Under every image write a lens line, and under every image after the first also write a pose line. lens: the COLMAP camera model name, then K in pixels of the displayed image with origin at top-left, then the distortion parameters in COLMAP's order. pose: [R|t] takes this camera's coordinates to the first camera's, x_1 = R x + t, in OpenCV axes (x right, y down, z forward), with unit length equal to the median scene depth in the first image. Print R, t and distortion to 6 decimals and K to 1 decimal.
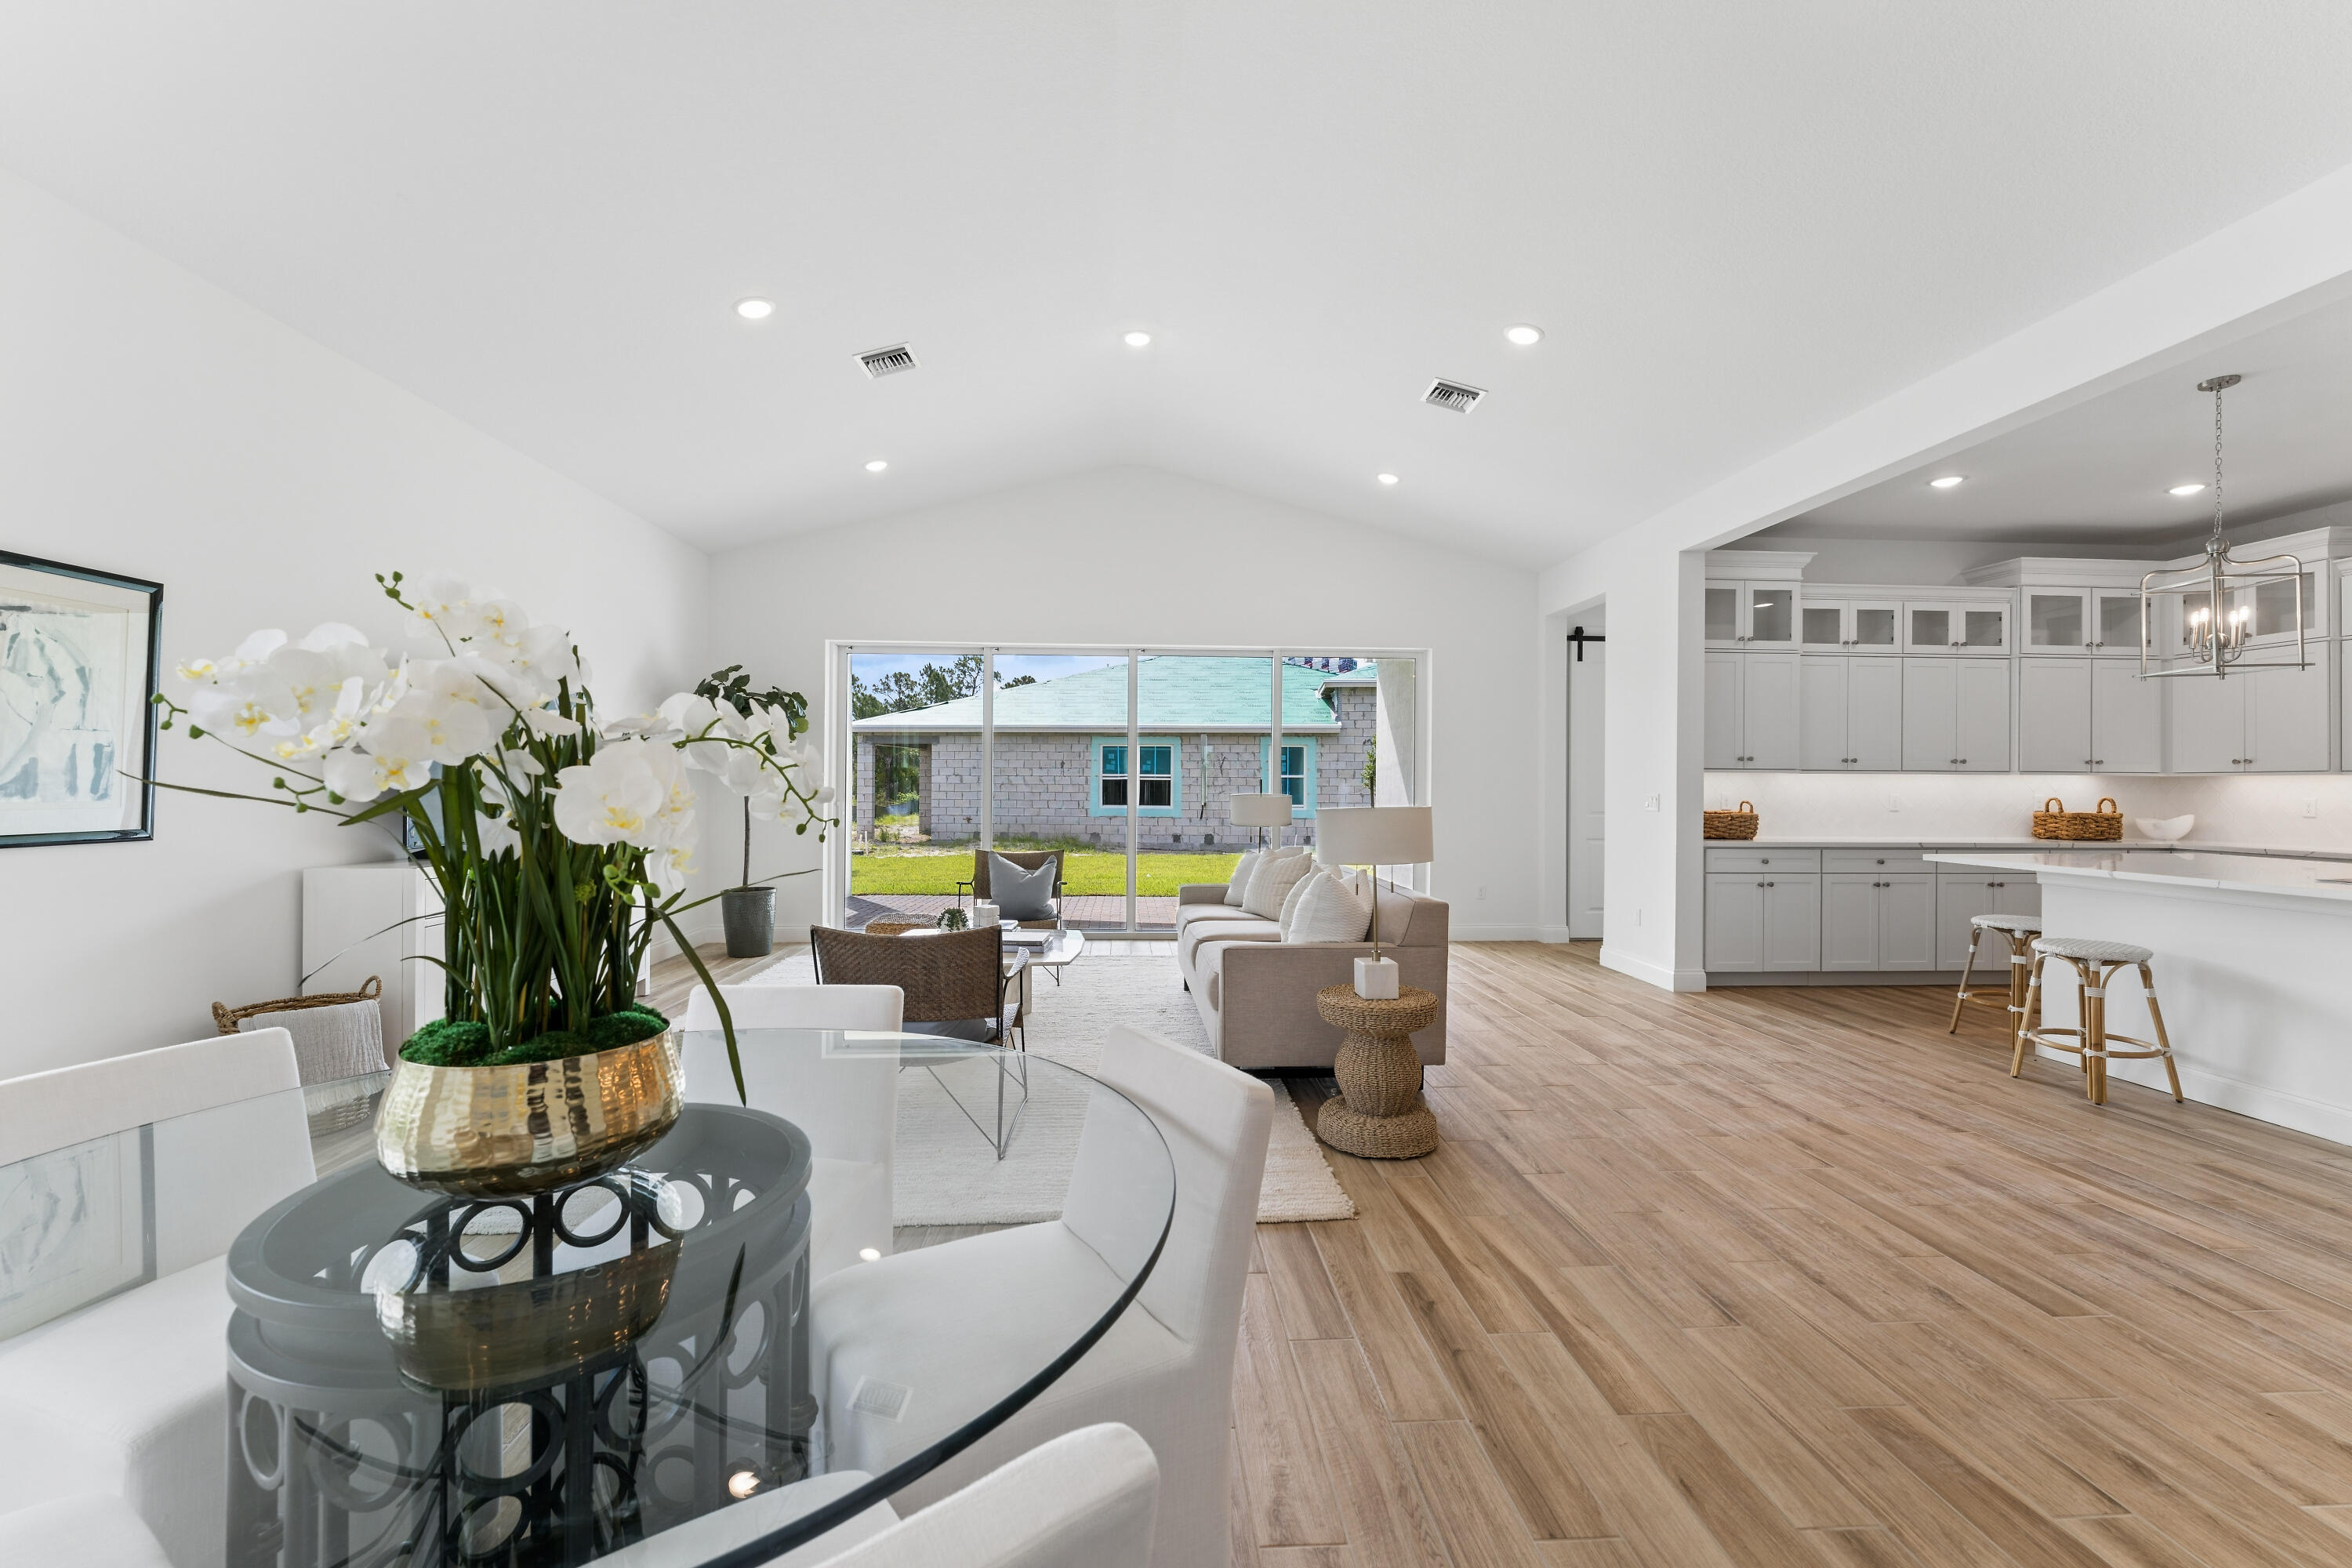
lens RADIAL K [[970.5, 0, 1178.6], [0, 970.5, 779.2], [0, 0, 1]] dist [-0.002610, -0.000209]
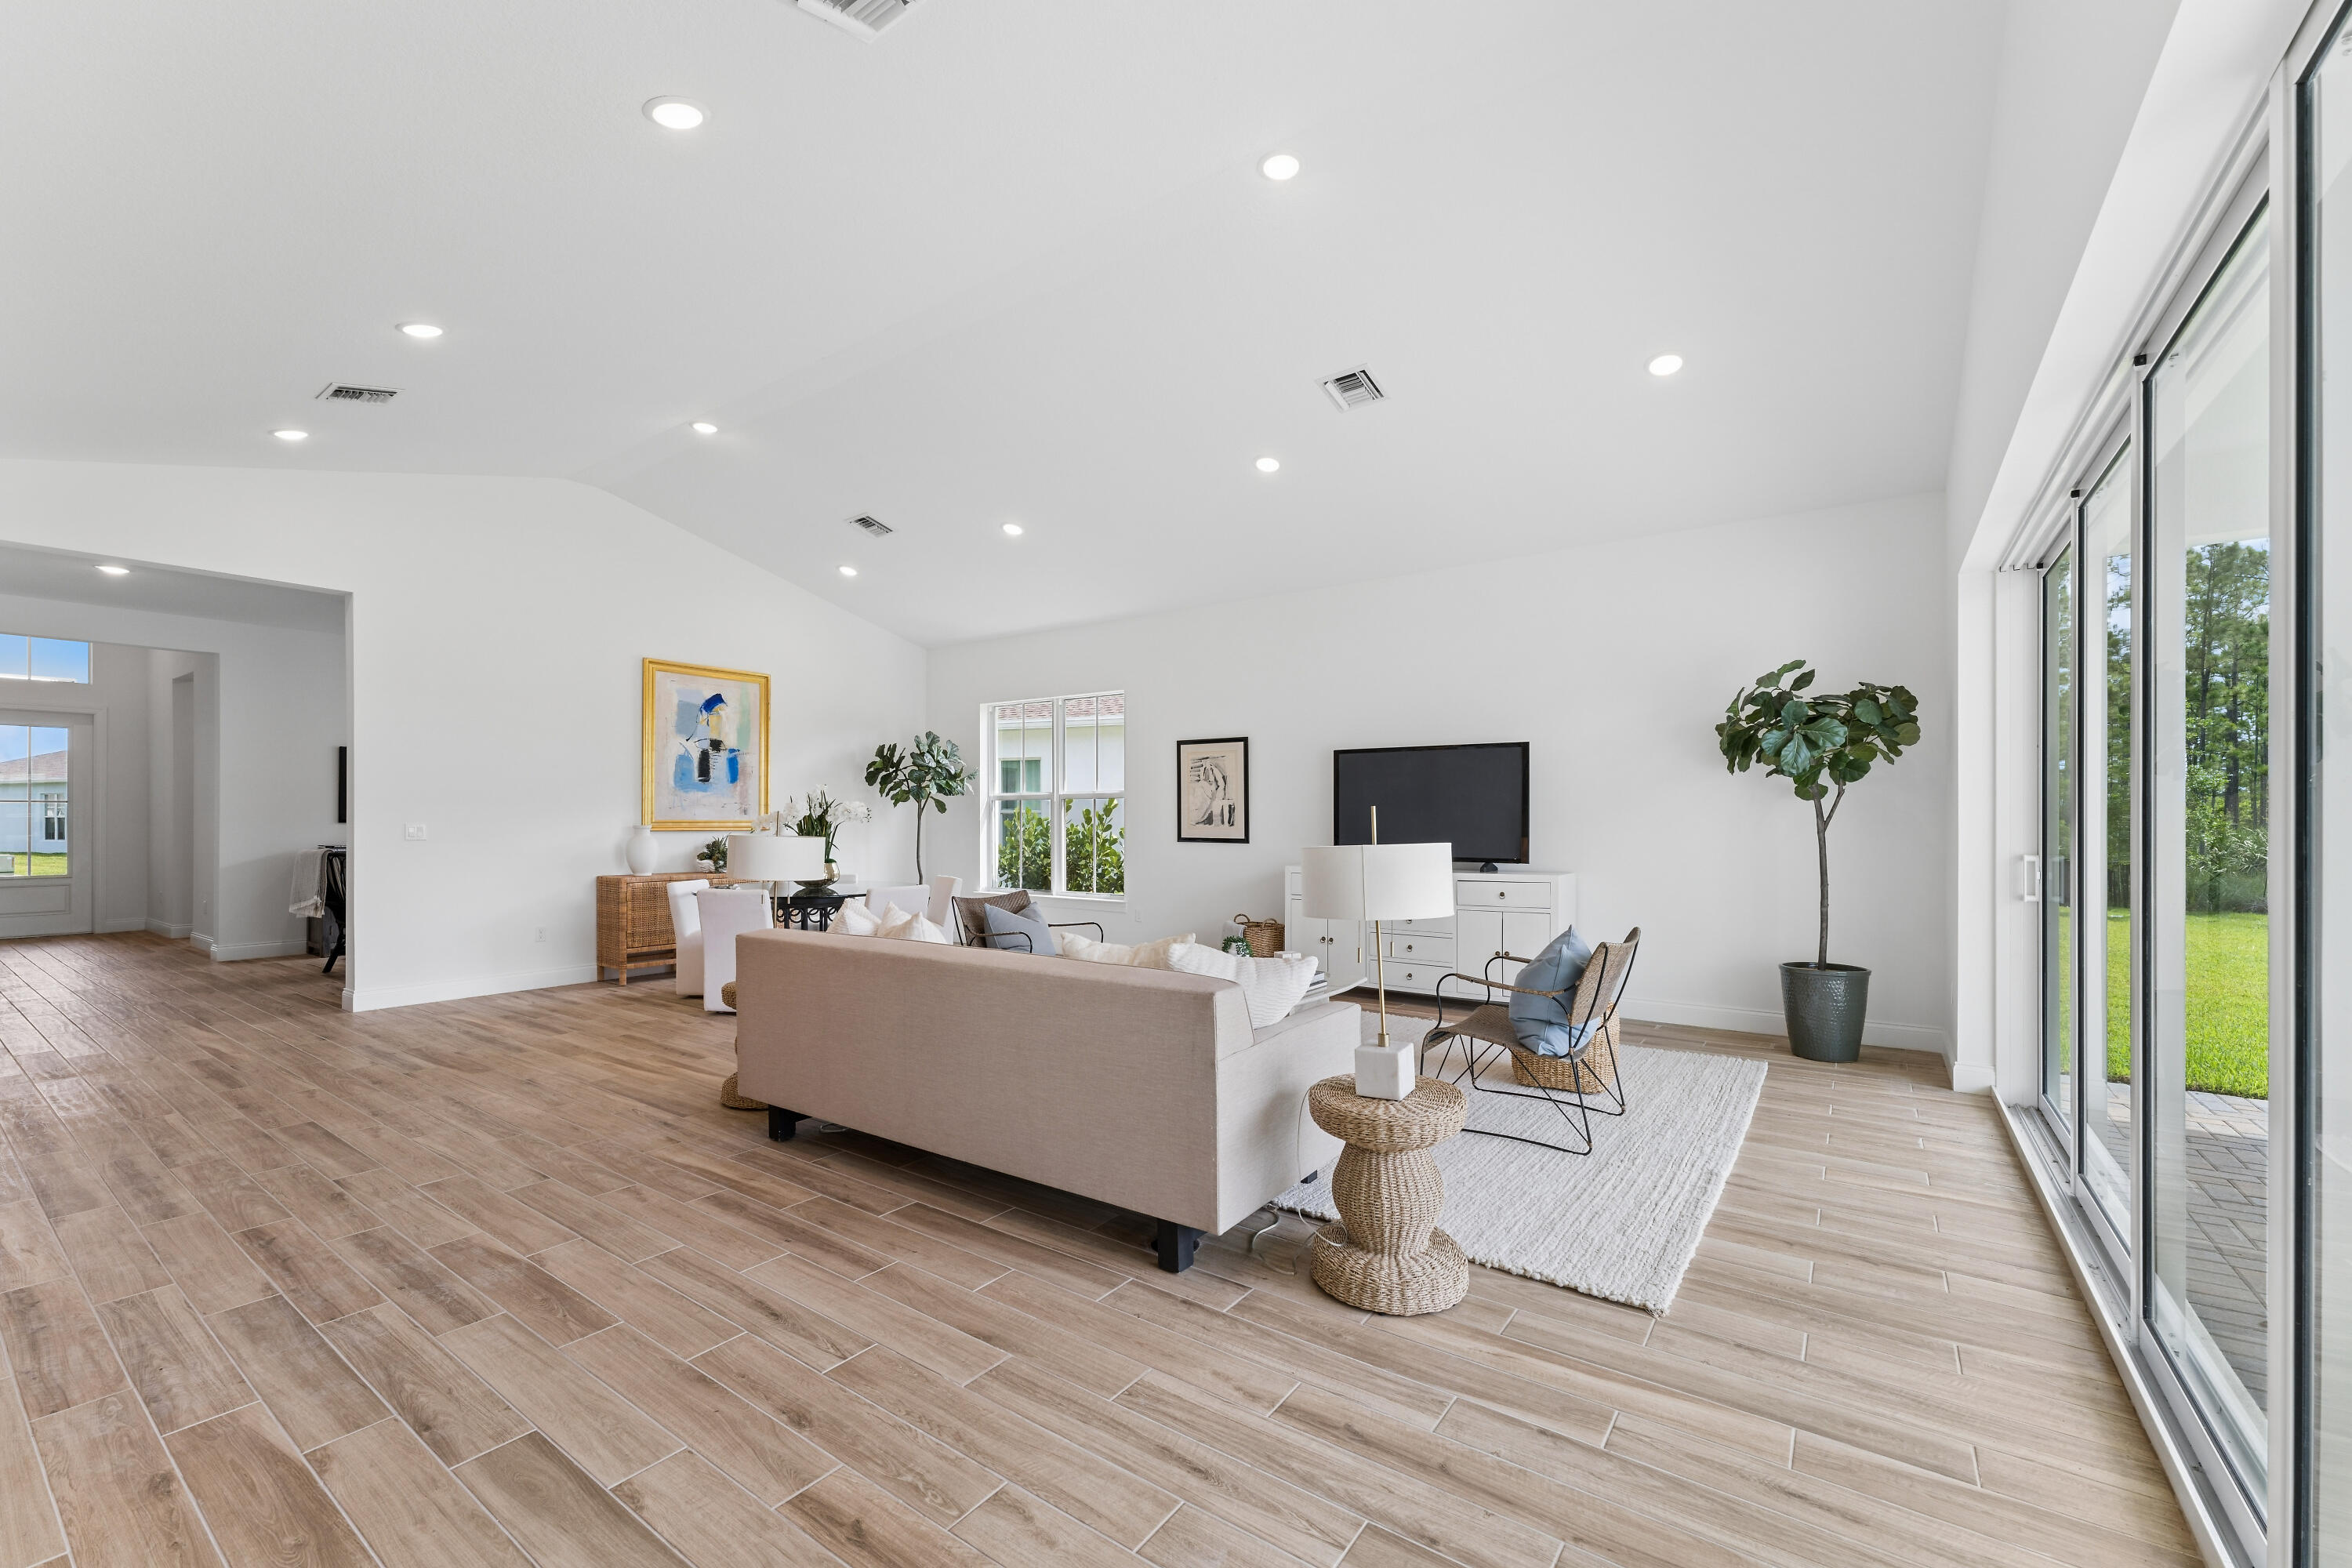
lens RADIAL K [[959.2, 0, 1171.1], [0, 959.2, 816.7], [0, 0, 1]] dist [0.001425, 0.000319]
pose [[-0.632911, -0.006802, -0.774195, 0.457440], [-0.000281, 0.999963, -0.008555, 0.008256], [0.774225, -0.005197, -0.632889, 1.185825]]
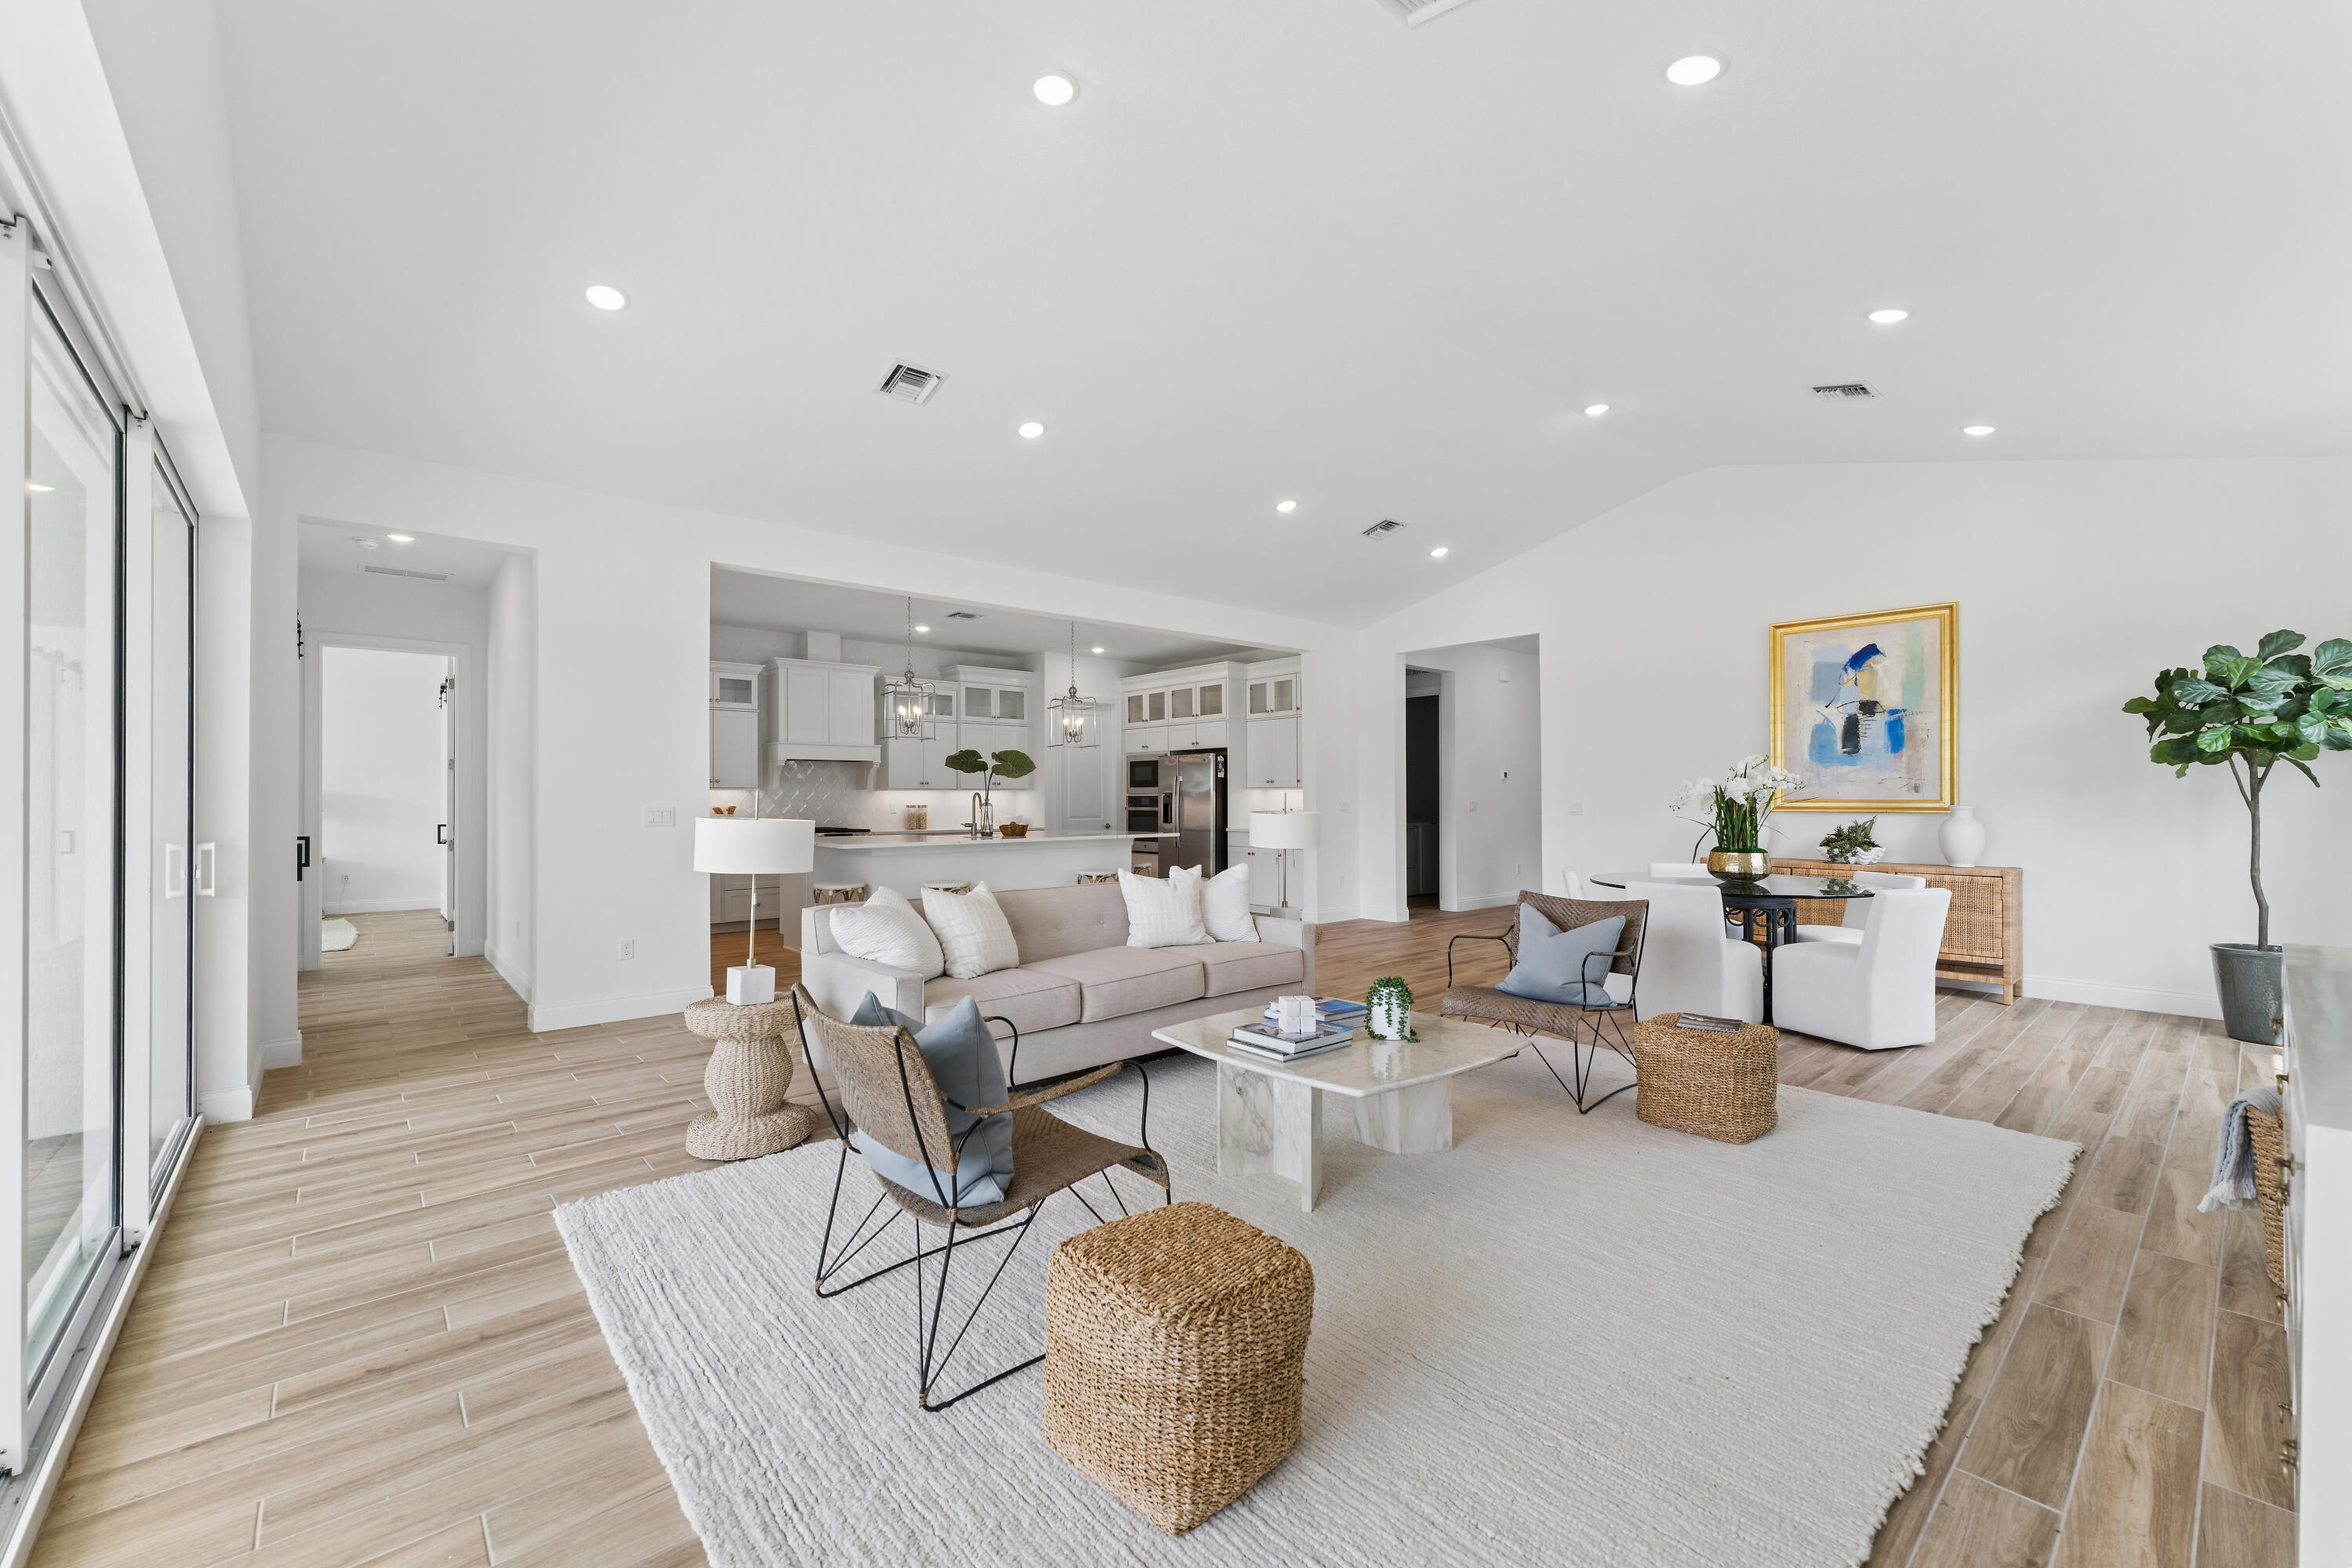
lens RADIAL K [[945.1, 0, 1167.9], [0, 945.1, 792.9], [0, 0, 1]] dist [0.007832, 0.000088]
pose [[-0.609533, 0.000406, 0.792760, -0.500308], [-0.004280, 0.999984, -0.003802, 0.002044], [-0.792749, -0.005711, -0.609522, 1.140298]]
